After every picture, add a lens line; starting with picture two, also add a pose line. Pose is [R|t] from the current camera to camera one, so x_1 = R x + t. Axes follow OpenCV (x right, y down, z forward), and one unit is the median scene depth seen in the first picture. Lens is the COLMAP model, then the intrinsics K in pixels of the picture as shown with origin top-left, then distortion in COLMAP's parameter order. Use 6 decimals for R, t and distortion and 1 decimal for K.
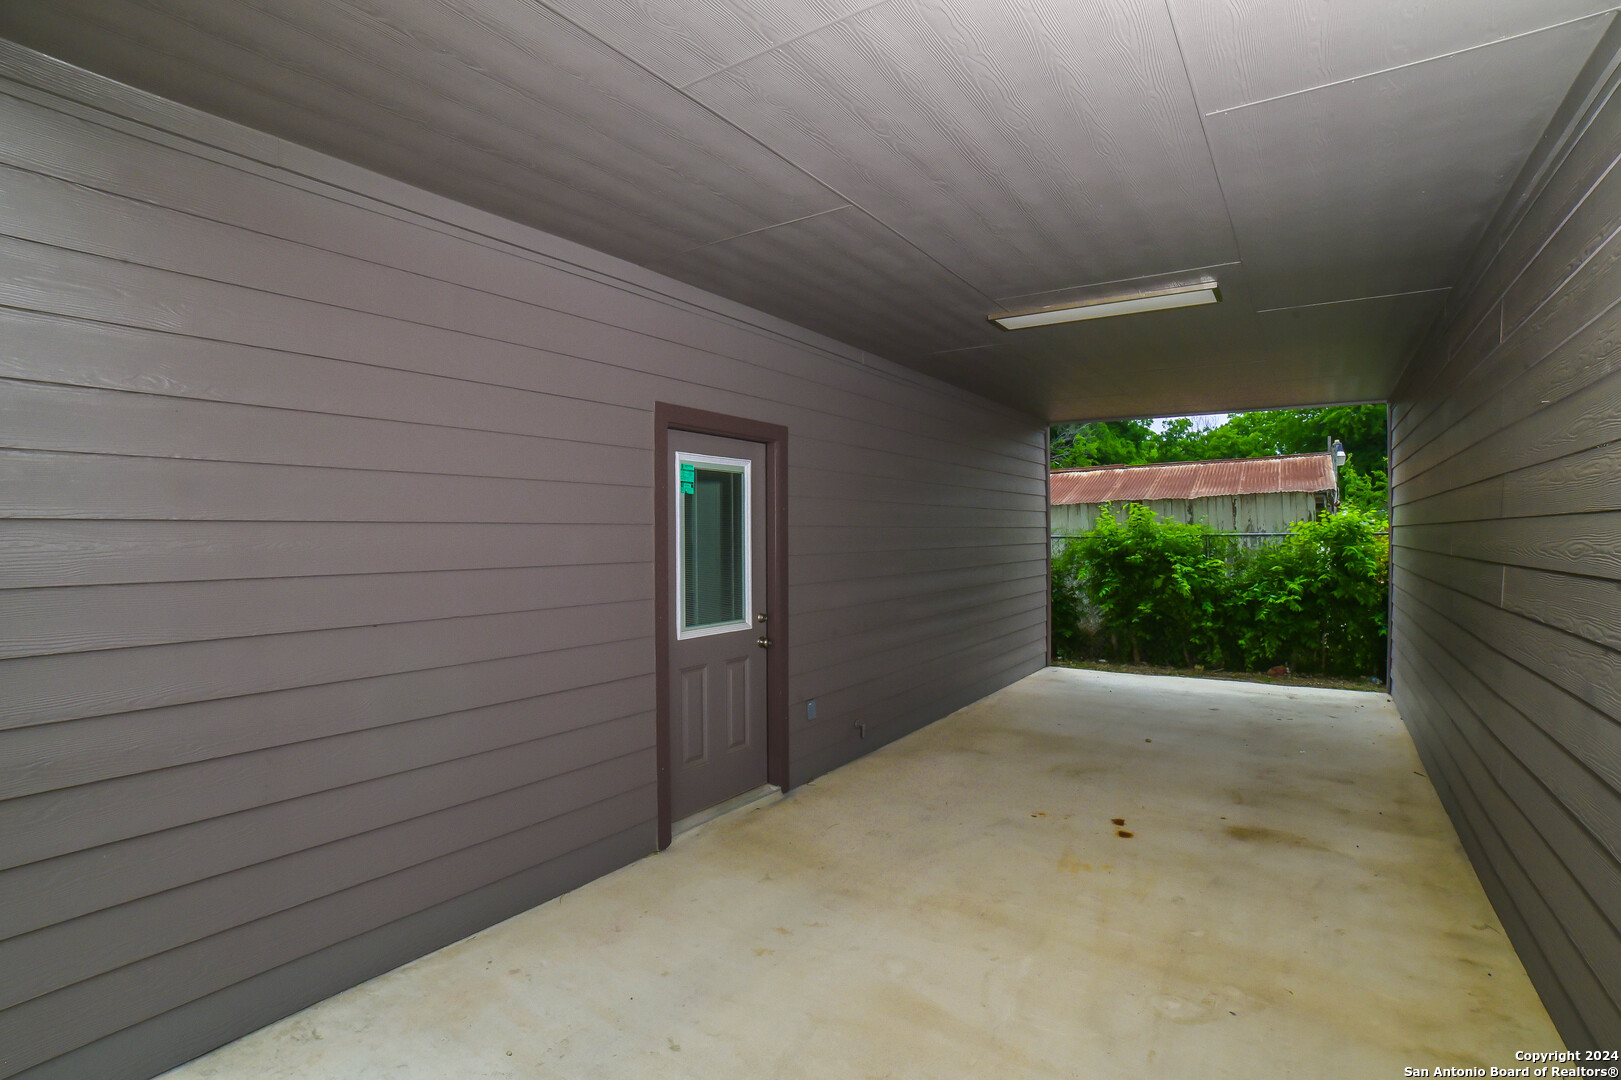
lens RADIAL K [[766.6, 0, 810.5], [0, 766.6, 540.0], [0, 0, 1]] dist [-0.066457, 0.000446]
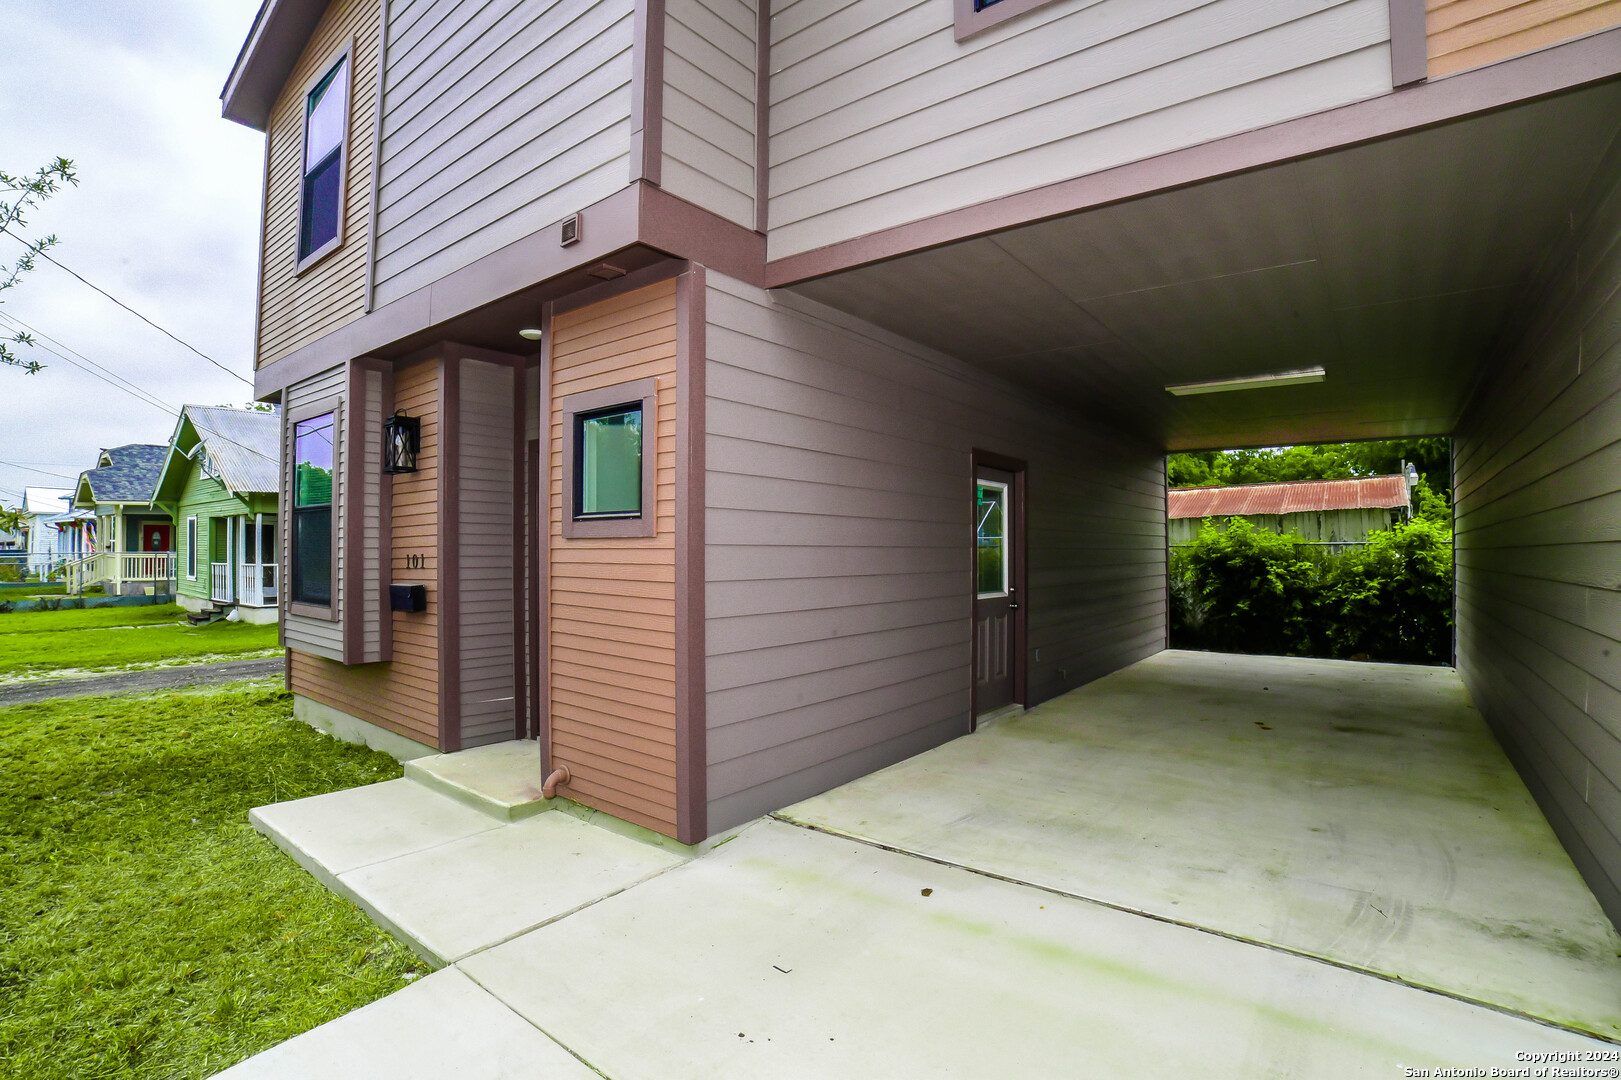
lens RADIAL K [[759.8, 0, 852.0], [0, 759.8, 543.7], [0, 0, 1]] dist [-0.035937, -0.000089]
pose [[0.999564, 0.003388, -0.029343, -0.149327], [-0.003930, 0.999823, -0.018425, 0.018192], [0.029275, 0.018532, 0.999400, -0.220357]]
